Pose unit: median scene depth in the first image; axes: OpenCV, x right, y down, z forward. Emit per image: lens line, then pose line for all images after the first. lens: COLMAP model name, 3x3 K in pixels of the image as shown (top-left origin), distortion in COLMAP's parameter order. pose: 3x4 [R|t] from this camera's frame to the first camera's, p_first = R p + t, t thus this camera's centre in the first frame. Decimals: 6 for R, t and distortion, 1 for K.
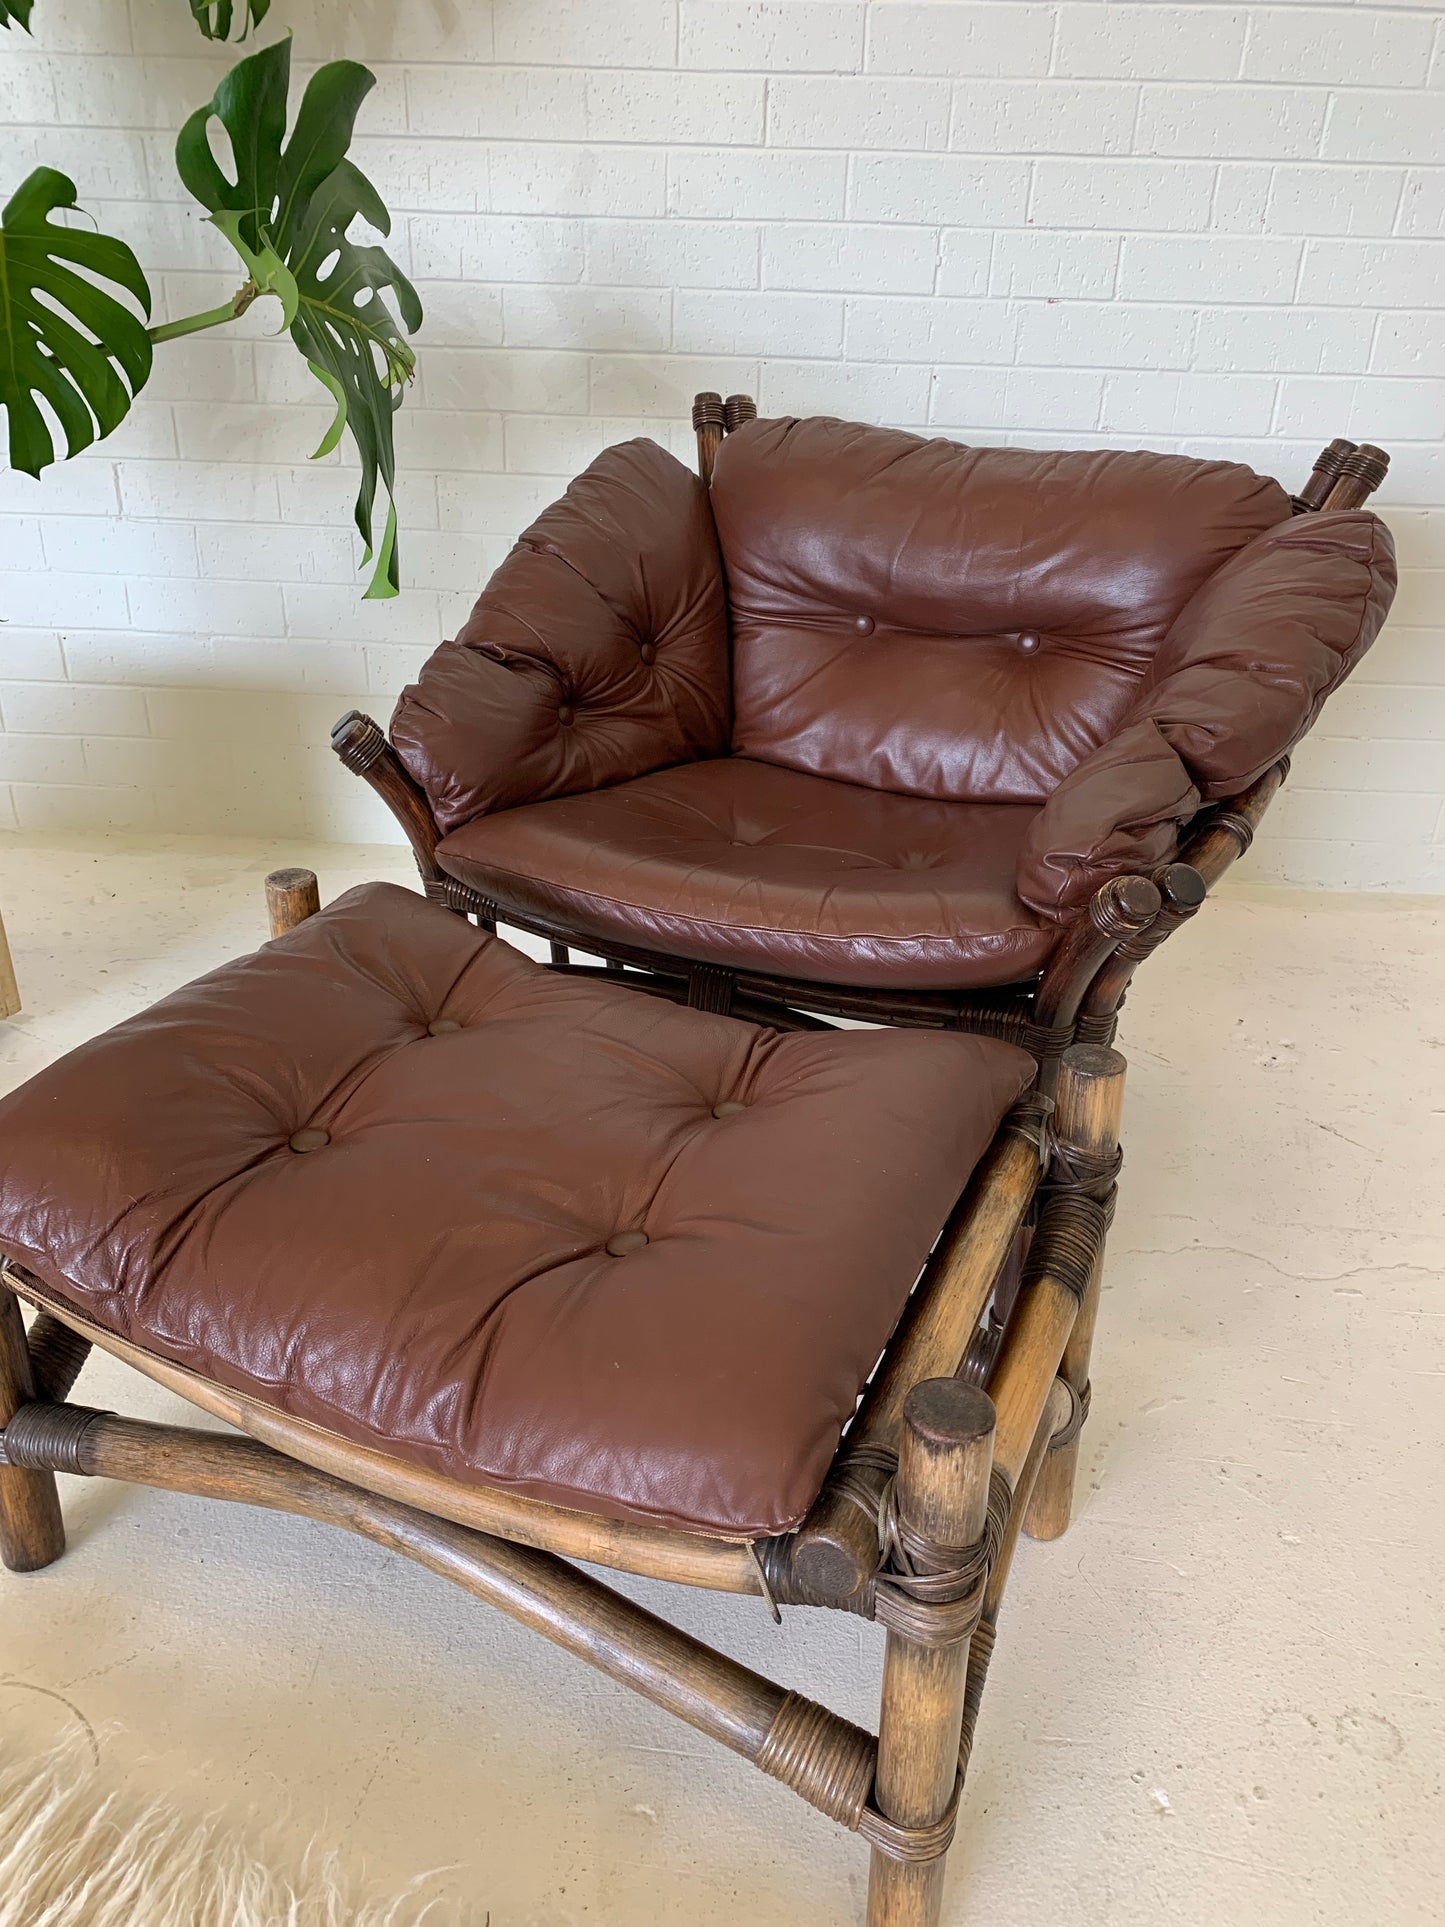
lens RADIAL K [[1482.6, 0, 720.2], [0, 1482.6, 979.5], [0, 0, 1]] dist [0.015019, -0.016306]
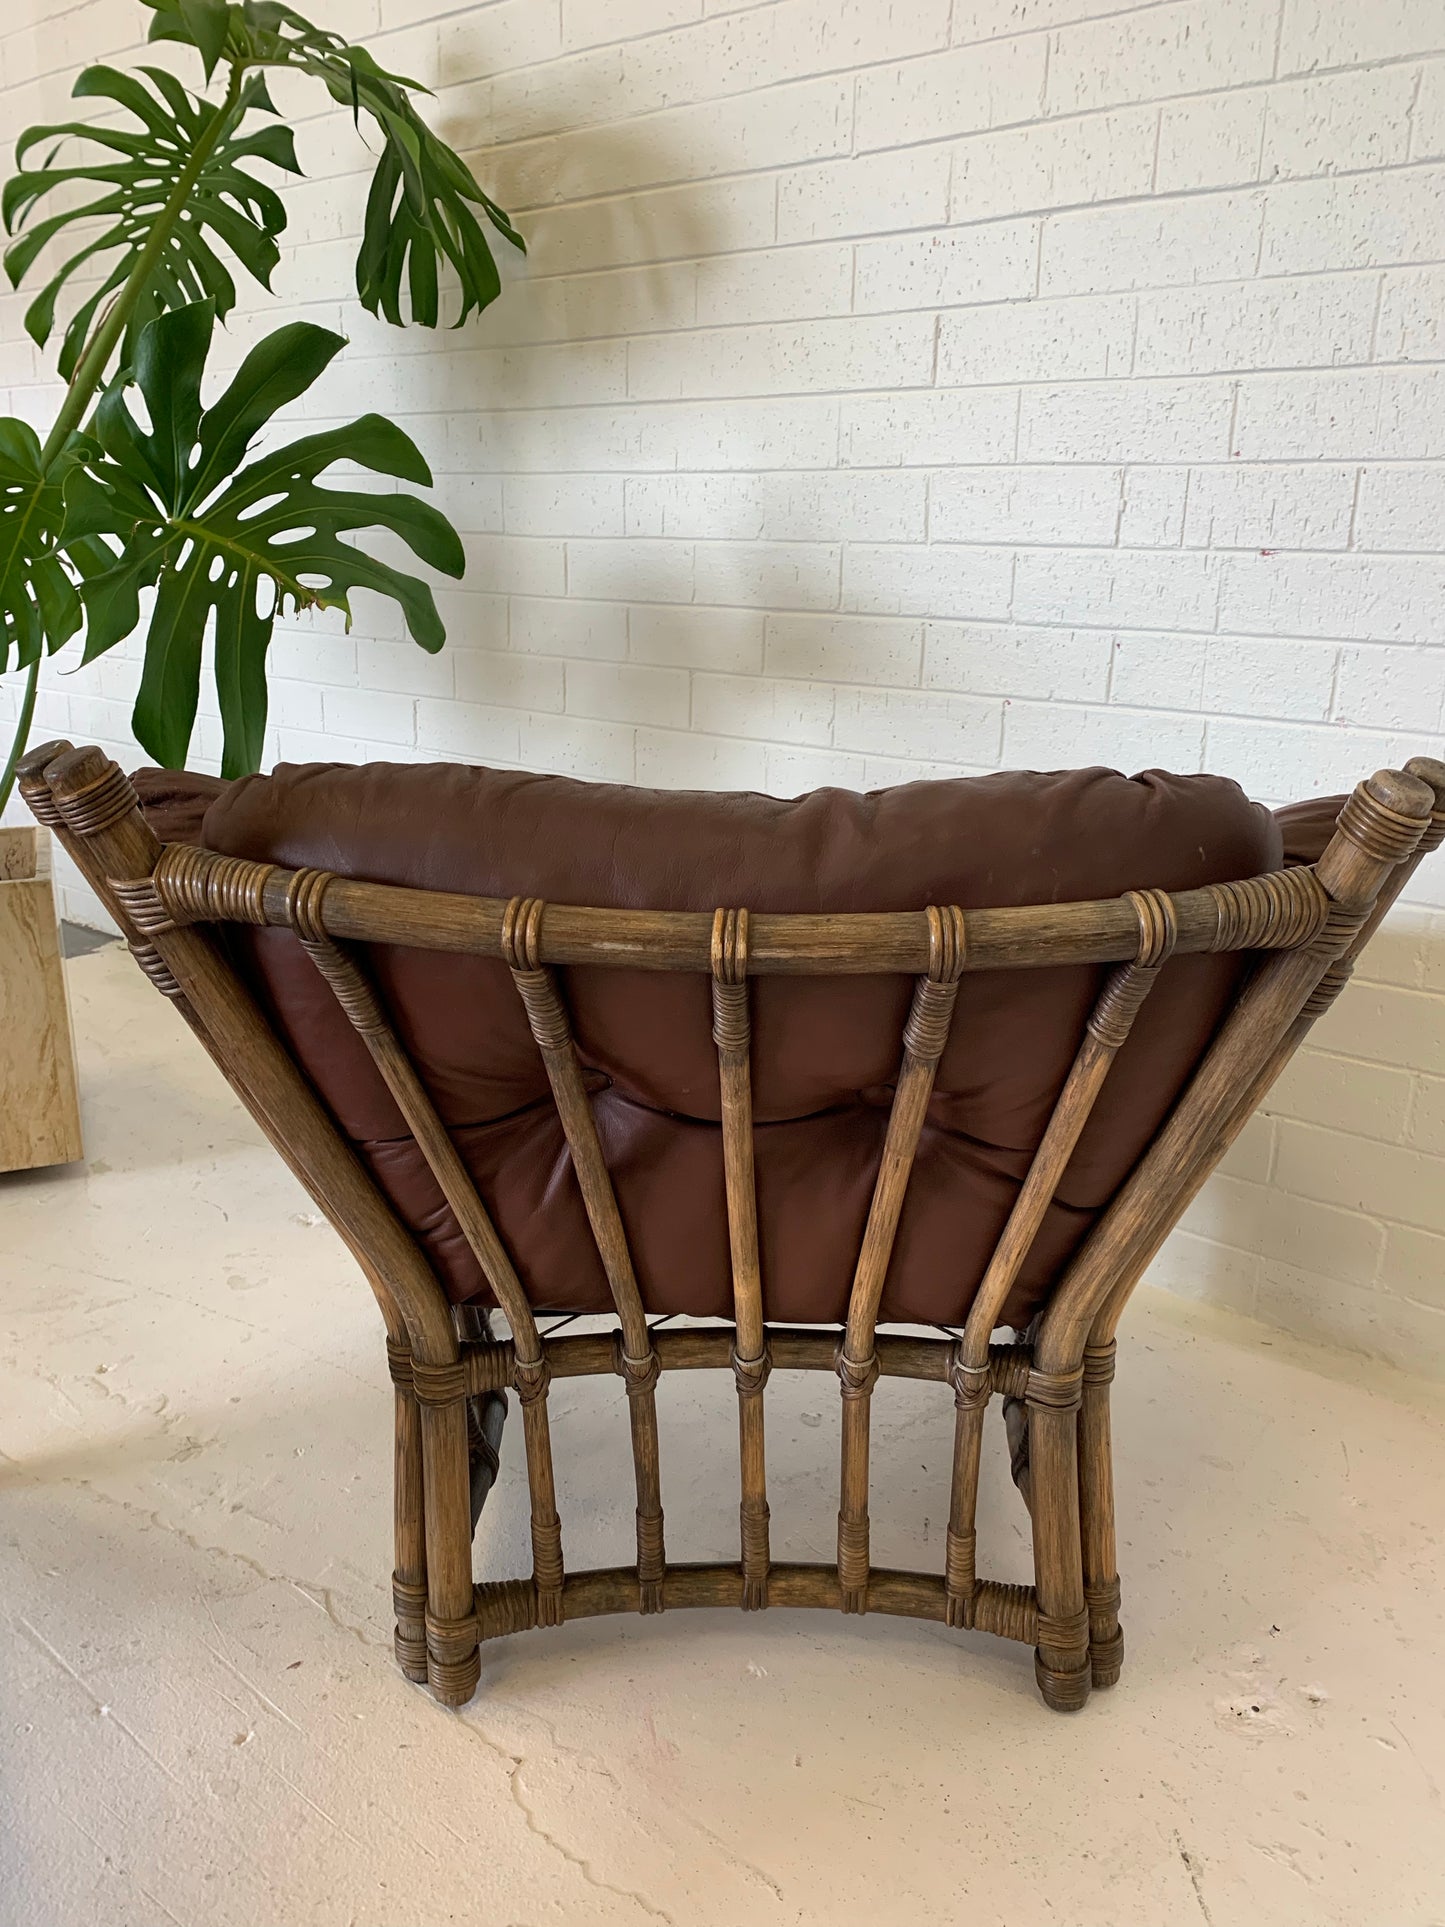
lens RADIAL K [[1483.8, 0, 713.9], [0, 1483.8, 957.3], [0, 0, 1]] dist [0.007414, -0.003722]
pose [[0.809730, 0.149187, -0.567521, 0.548194], [-0.255859, 0.960127, -0.112663, -0.129151], [0.528084, 0.236432, 0.815614, 0.355447]]
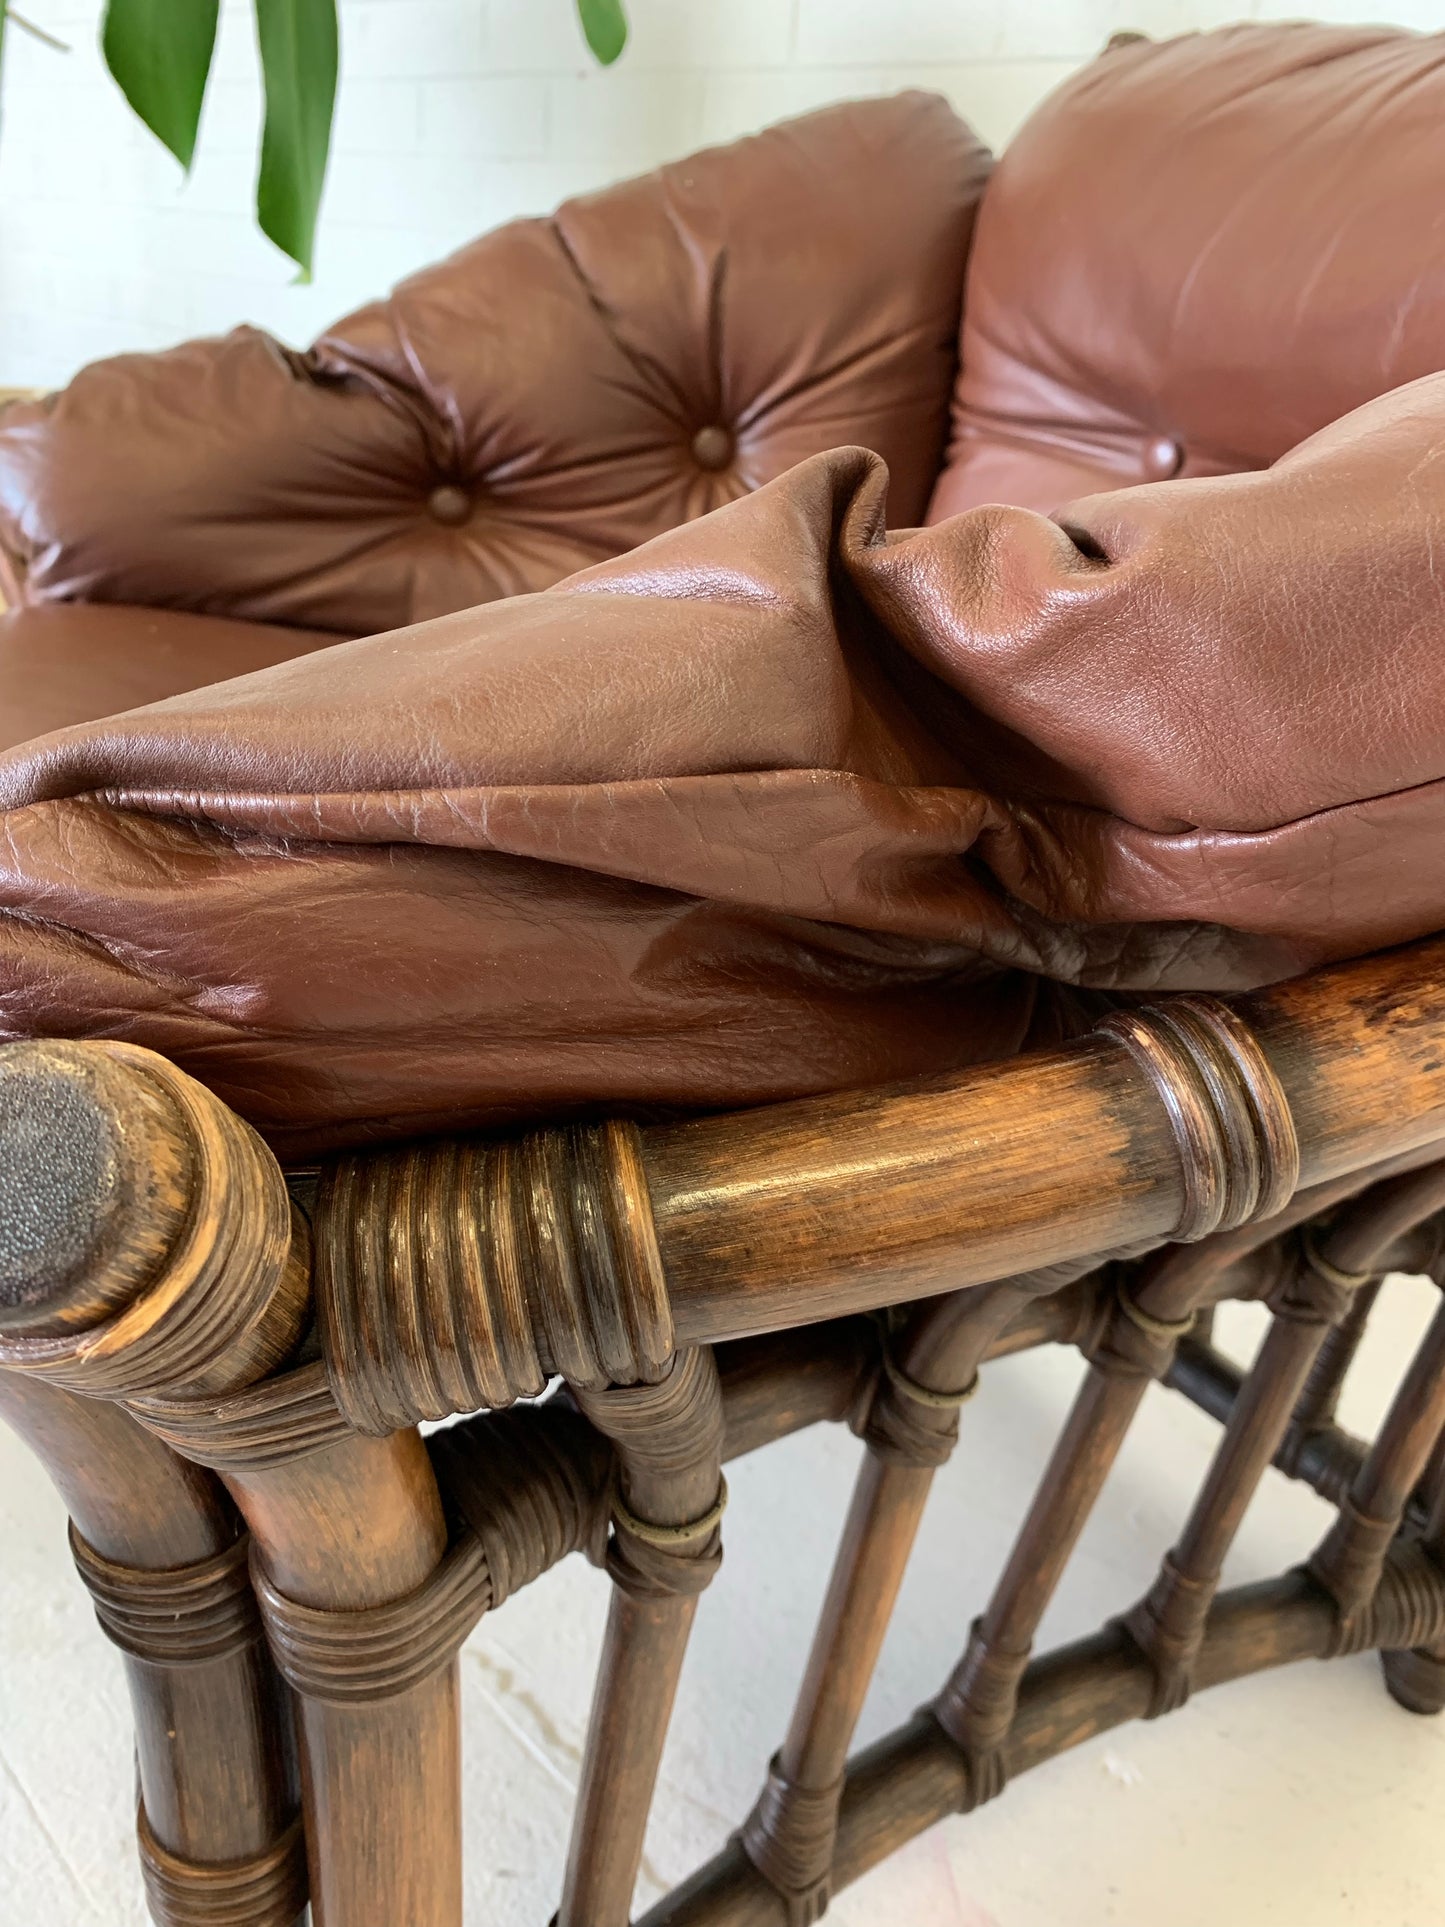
lens RADIAL K [[1525.0, 0, 731.8], [0, 1525.0, 966.5], [0, 0, 1]] dist [-0.025007, 0.002828]
pose [[0.763961, 0.299554, -0.571516, 0.306962], [-0.329003, 0.942764, 0.054353, -0.080678], [0.555086, 0.146507, 0.818789, 0.594339]]
